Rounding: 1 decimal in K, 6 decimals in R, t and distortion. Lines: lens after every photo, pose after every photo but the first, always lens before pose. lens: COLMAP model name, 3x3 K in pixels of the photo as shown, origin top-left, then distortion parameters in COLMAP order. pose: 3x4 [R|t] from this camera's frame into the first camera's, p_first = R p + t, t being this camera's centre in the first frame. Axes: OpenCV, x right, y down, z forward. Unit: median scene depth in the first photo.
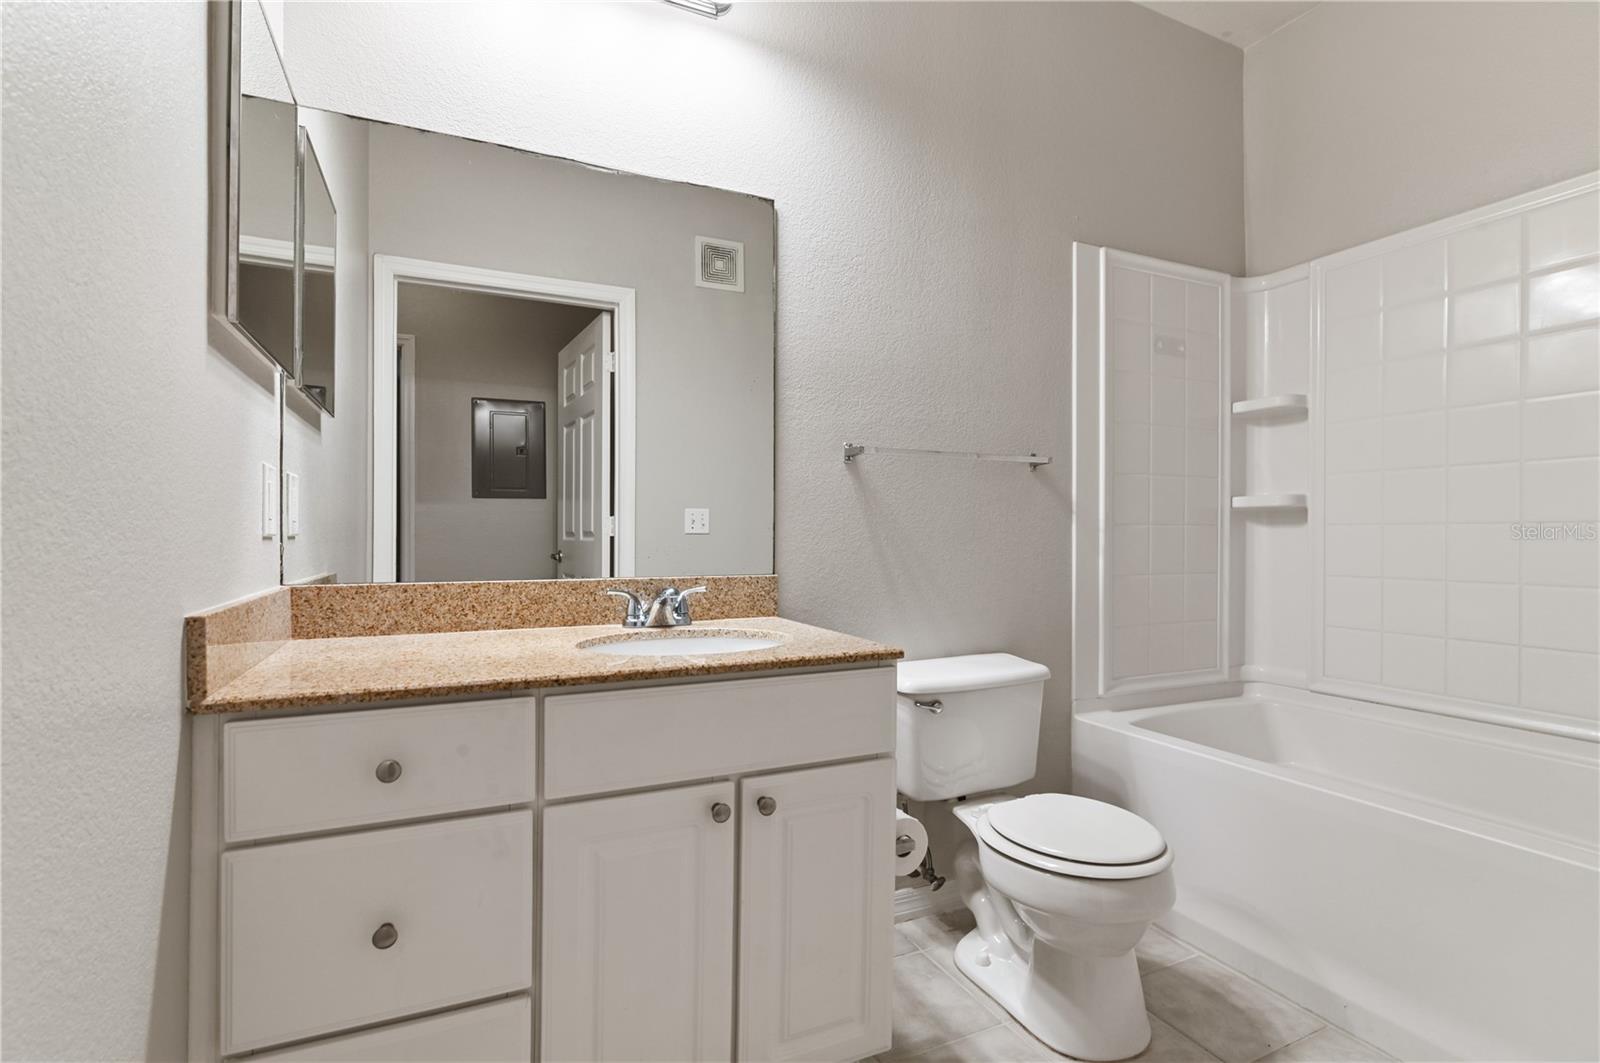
lens RADIAL K [[742.9, 0, 798.4], [0, 742.9, 521.9], [0, 0, 1]] dist [-0.018959, 0.000049]
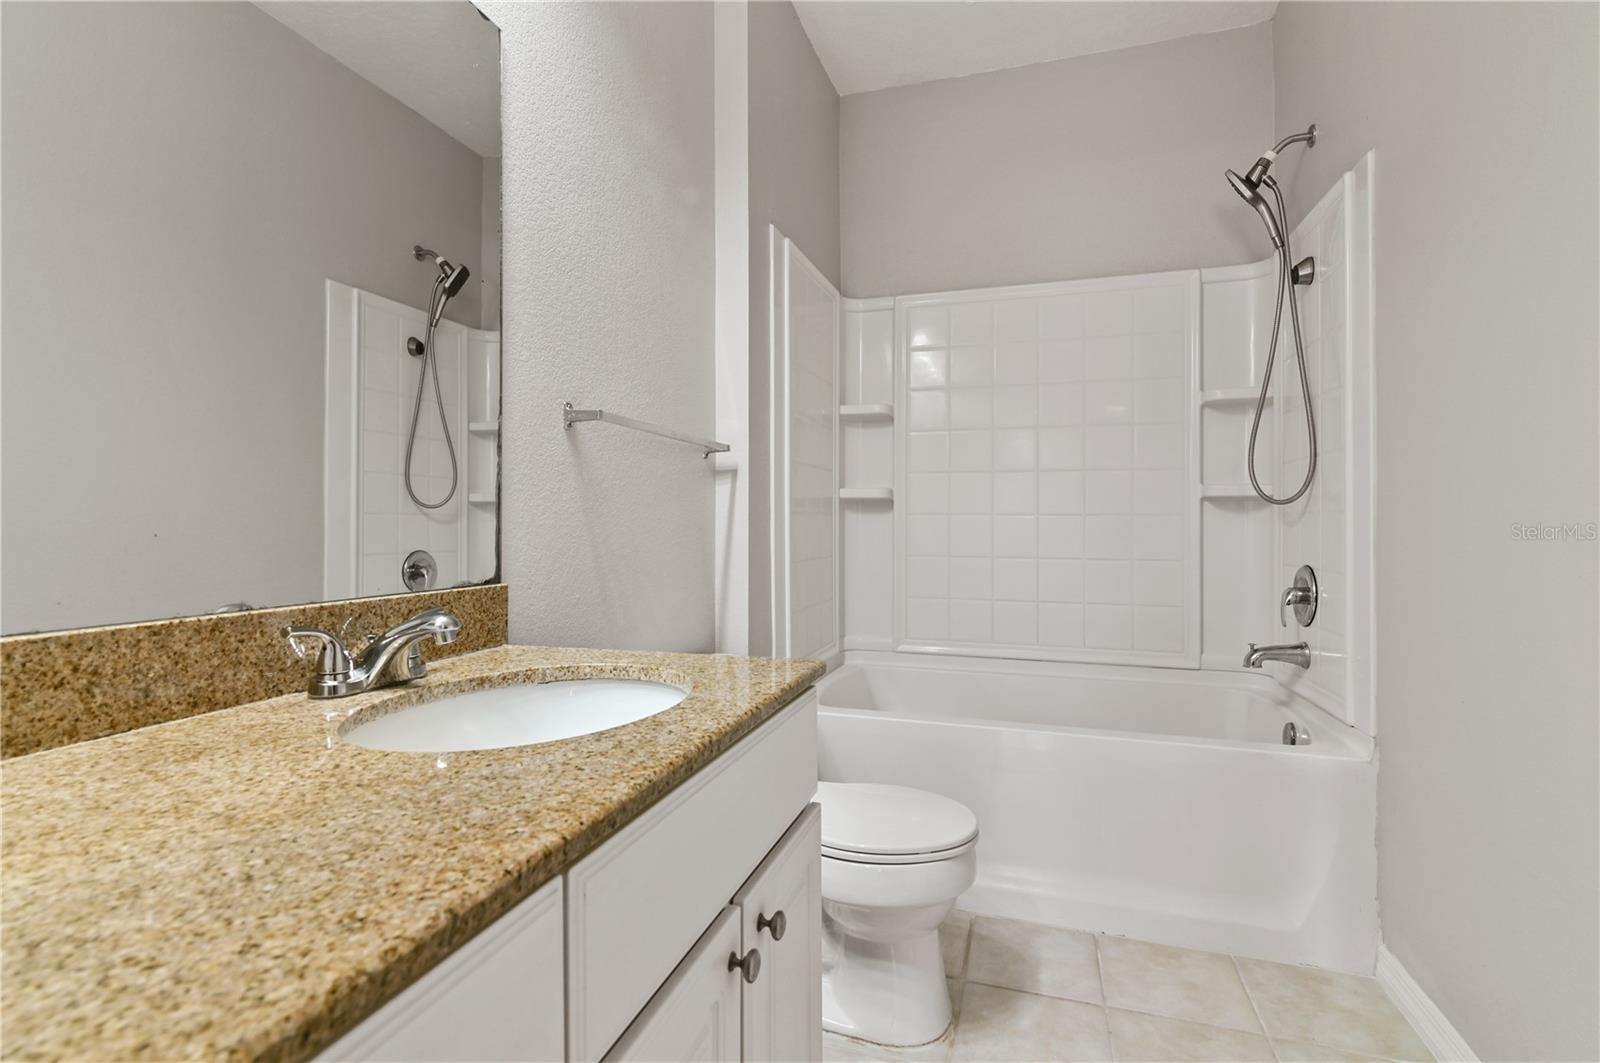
lens RADIAL K [[742.9, 0, 798.4], [0, 742.9, 521.9], [0, 0, 1]] dist [-0.018959, 0.000049]
pose [[0.673732, -0.005601, 0.738955, -0.308384], [-0.005588, 0.999904, 0.012673, 0.002559], [-0.738955, -0.012667, 0.673636, 0.293026]]
